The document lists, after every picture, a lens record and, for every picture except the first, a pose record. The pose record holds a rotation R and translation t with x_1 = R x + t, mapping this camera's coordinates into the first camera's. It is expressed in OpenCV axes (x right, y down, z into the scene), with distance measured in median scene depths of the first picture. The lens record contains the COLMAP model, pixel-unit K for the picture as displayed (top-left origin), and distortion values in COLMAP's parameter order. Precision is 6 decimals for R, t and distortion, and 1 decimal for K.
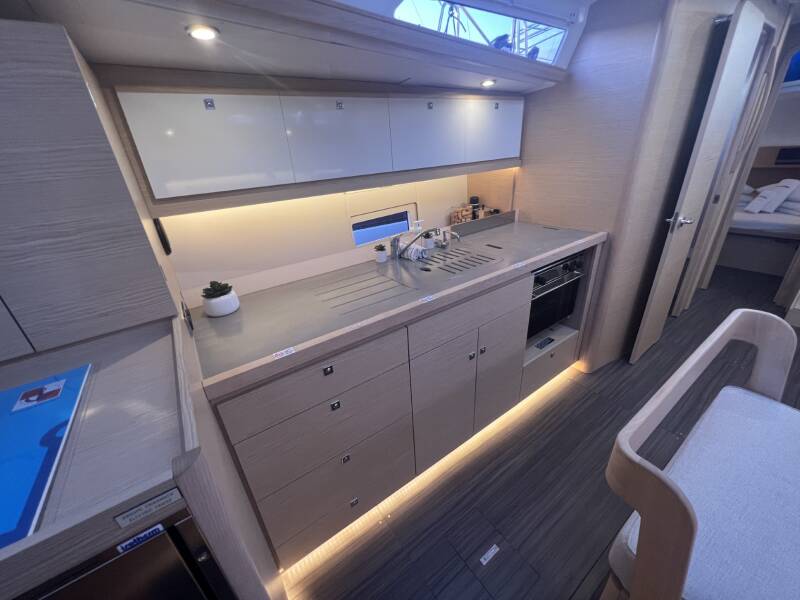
lens RADIAL K [[321.1, 0, 398.4], [0, 321.1, 297.7], [0, 0, 1]] dist [-0.003060, 0.000401]
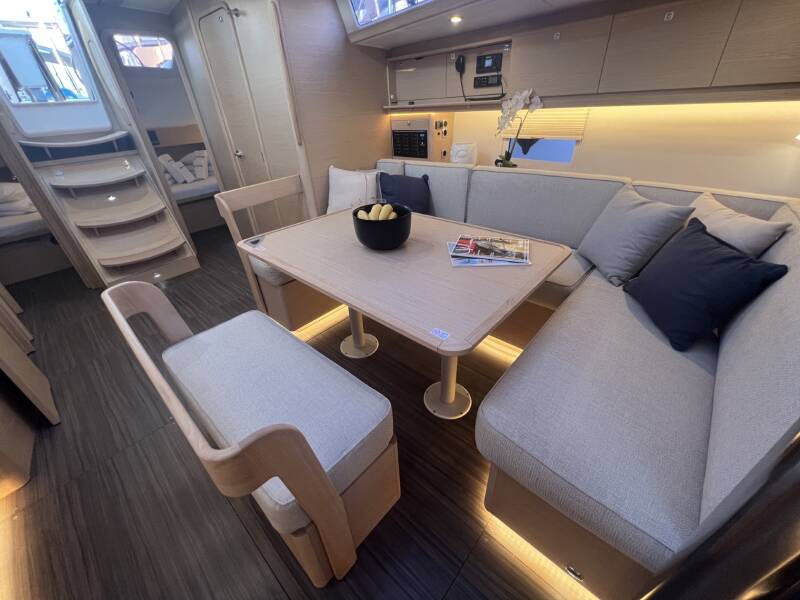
lens RADIAL K [[321.1, 0, 398.4], [0, 321.1, 297.7], [0, 0, 1]] dist [-0.003060, 0.000401]
pose [[-0.218128, -0.447388, 0.867332, 0.032000], [0.473039, 0.728882, 0.494939, -0.007519], [-0.853613, 0.518242, 0.052642, 0.148117]]
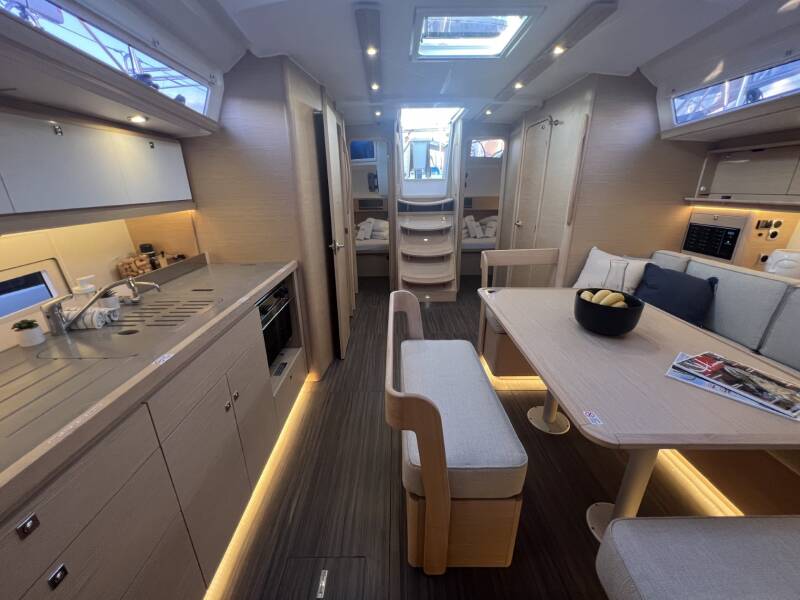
lens RADIAL K [[321.1, 0, 398.4], [0, 321.1, 297.7], [0, 0, 1]] dist [-0.003060, 0.000401]
pose [[0.568827, -0.217710, 0.793119, -0.122128], [0.323981, 0.945672, 0.027226, 0.019379], [-0.755958, 0.241469, 0.608457, 0.016058]]
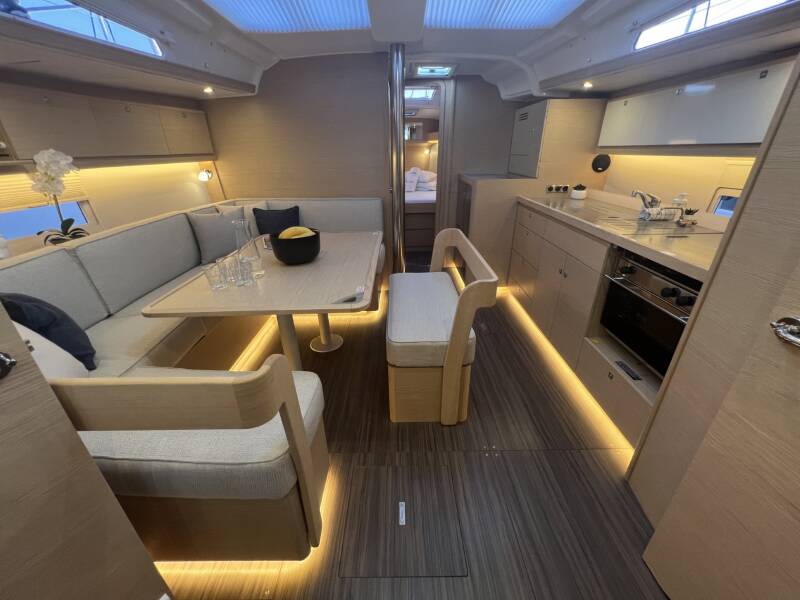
lens RADIAL K [[321.1, 0, 398.4], [0, 321.1, 297.7], [0, 0, 1]] dist [-0.003060, 0.000401]
pose [[-0.573760, 0.406430, -0.711066, 1.500449], [-0.301208, 0.702633, 0.644655, -0.394245], [0.761626, 0.584056, -0.280723, 0.773987]]
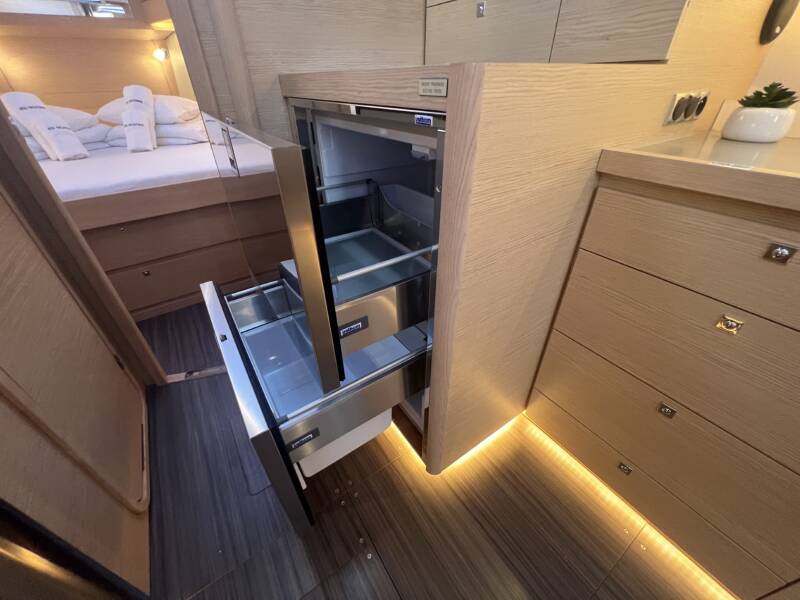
lens RADIAL K [[321.1, 0, 398.4], [0, 321.1, 297.7], [0, 0, 1]] dist [-0.003060, 0.000401]
pose [[-0.018290, 0.611548, -0.790996, 0.148295], [-0.409738, 0.717061, 0.563860, 0.143527], [0.912020, 0.334414, 0.237459, 0.204164]]
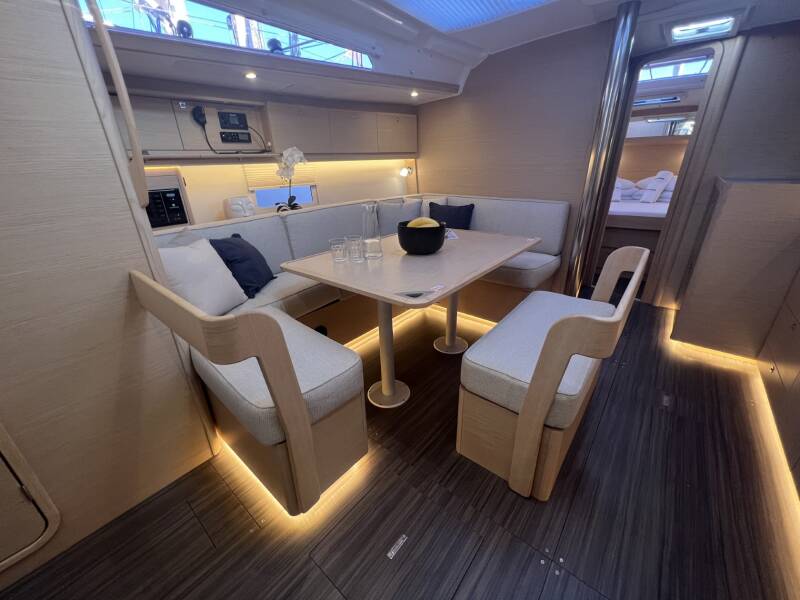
lens RADIAL K [[321.1, 0, 398.4], [0, 321.1, 297.7], [0, 0, 1]] dist [-0.003060, 0.000401]
pose [[-0.962158, 0.179950, -0.204622, 1.199920], [-0.033000, 0.668449, 0.743025, -0.380537], [0.270487, 0.721660, -0.637215, 0.919526]]
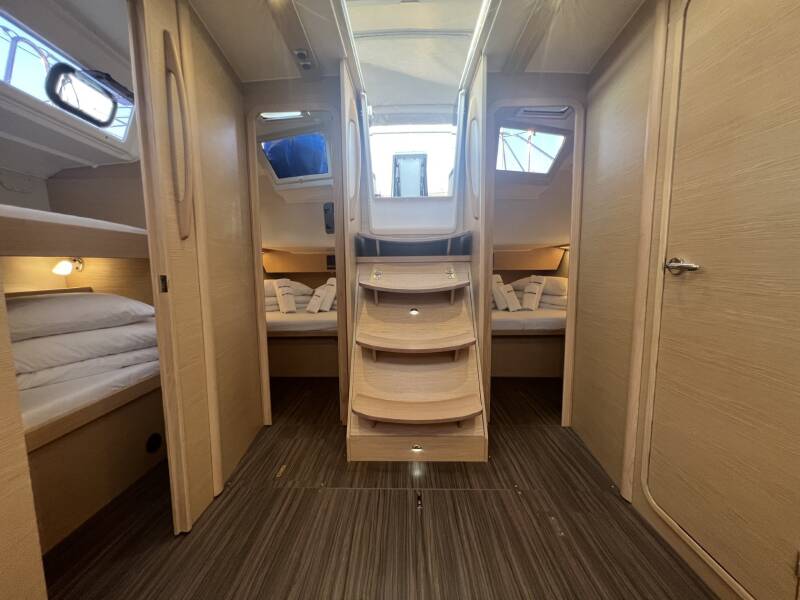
lens RADIAL K [[321.1, 0, 398.4], [0, 321.1, 297.7], [0, 0, 1]] dist [-0.003060, 0.000401]
pose [[0.594559, -0.029306, 0.803518, 1.120932], [0.312090, 0.929396, -0.197033, -0.110313], [-0.741012, 0.367918, 0.561727, 0.639587]]
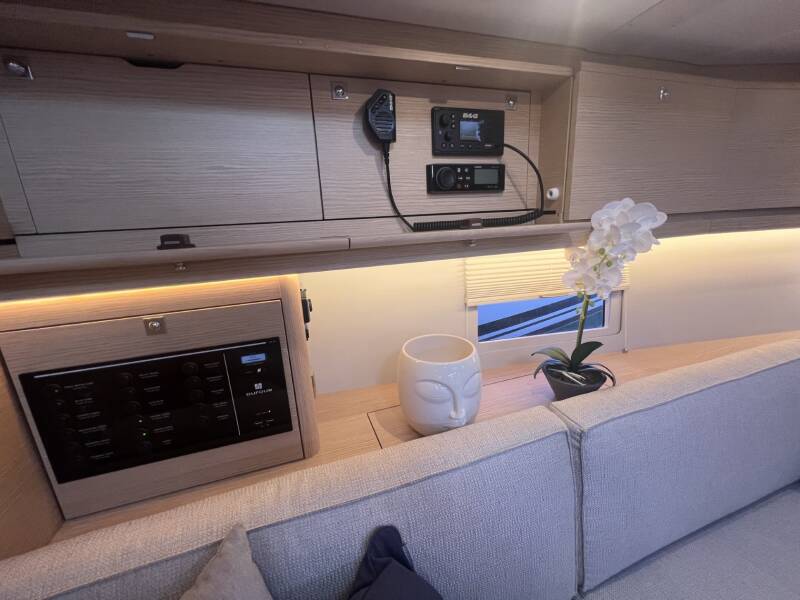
lens RADIAL K [[321.1, 0, 398.4], [0, 321.1, 297.7], [0, 0, 1]] dist [-0.003060, 0.000401]
pose [[-0.955308, 0.029826, 0.294103, 1.410242], [0.209030, 0.771650, 0.600718, 0.004775], [-0.209028, 0.635347, -0.743398, -0.078658]]
